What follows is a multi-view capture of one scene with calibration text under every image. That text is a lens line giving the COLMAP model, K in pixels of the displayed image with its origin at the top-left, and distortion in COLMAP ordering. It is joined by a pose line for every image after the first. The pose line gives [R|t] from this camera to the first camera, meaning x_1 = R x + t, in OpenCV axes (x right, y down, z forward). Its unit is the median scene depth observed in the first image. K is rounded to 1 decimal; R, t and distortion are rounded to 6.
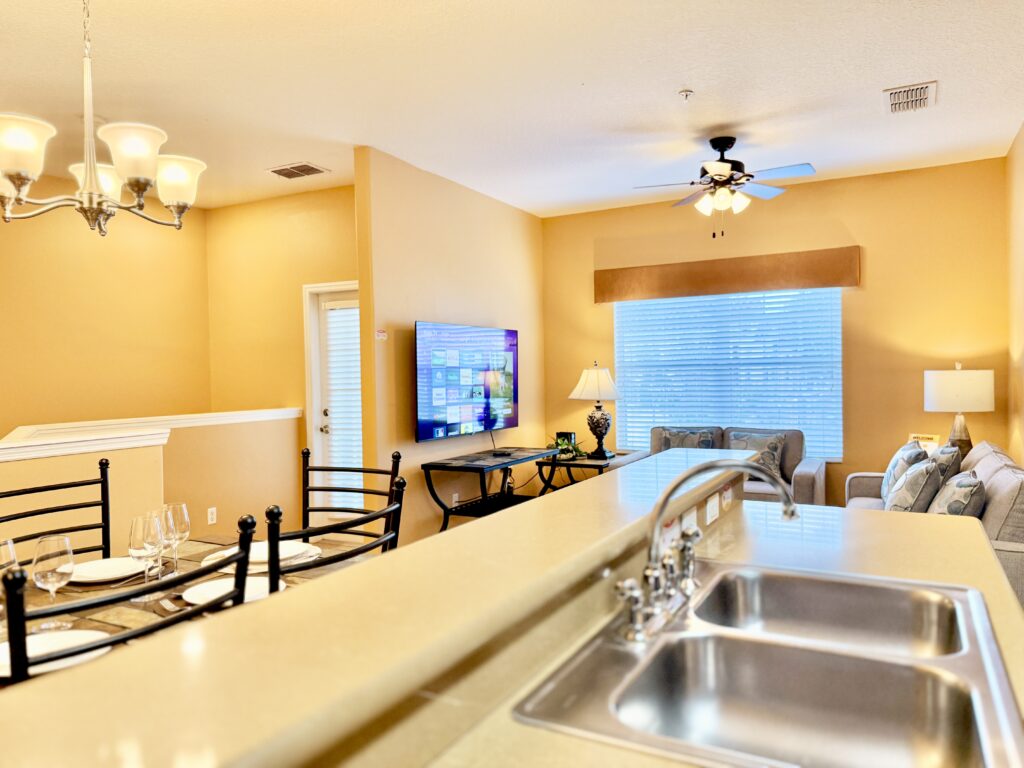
lens RADIAL K [[714.0, 0, 508.6], [0, 714.0, 379.1], [0, 0, 1]] dist [0.002408, -0.002835]
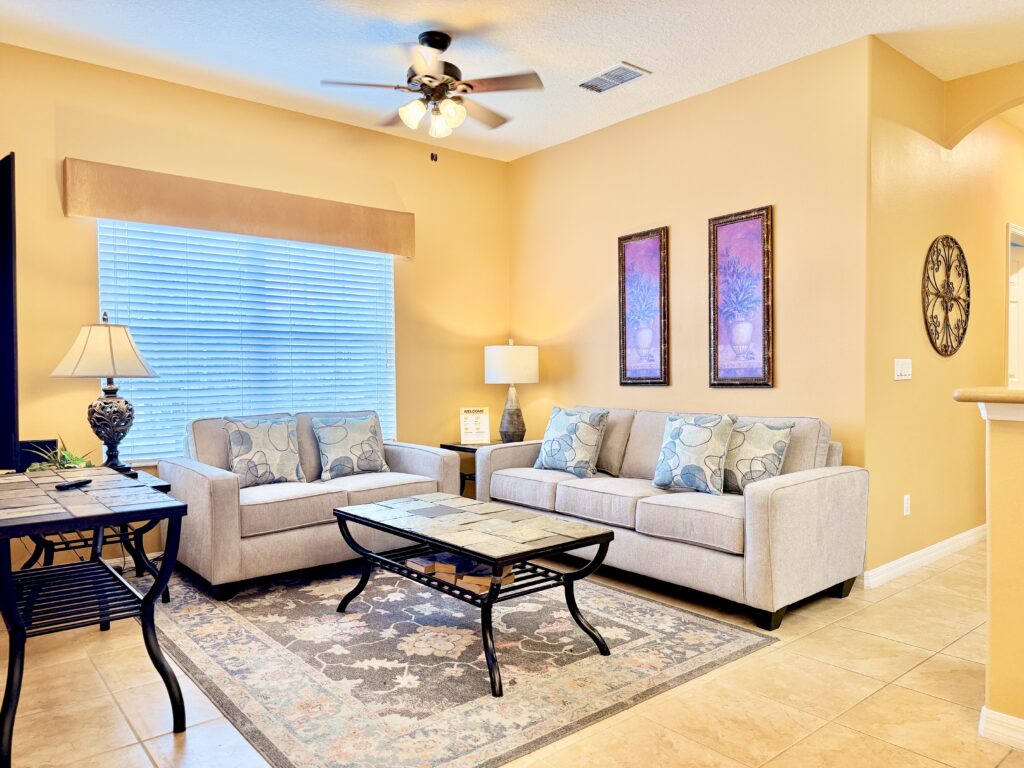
lens RADIAL K [[714.0, 0, 510.3], [0, 714.0, 386.5], [0, 0, 1]] dist [0.002408, -0.002835]
pose [[0.368938, 0.002990, 0.929449, -0.316245], [0.020350, 0.999729, -0.011294, 0.051992], [-0.929231, 0.023081, 0.368777, 0.510054]]
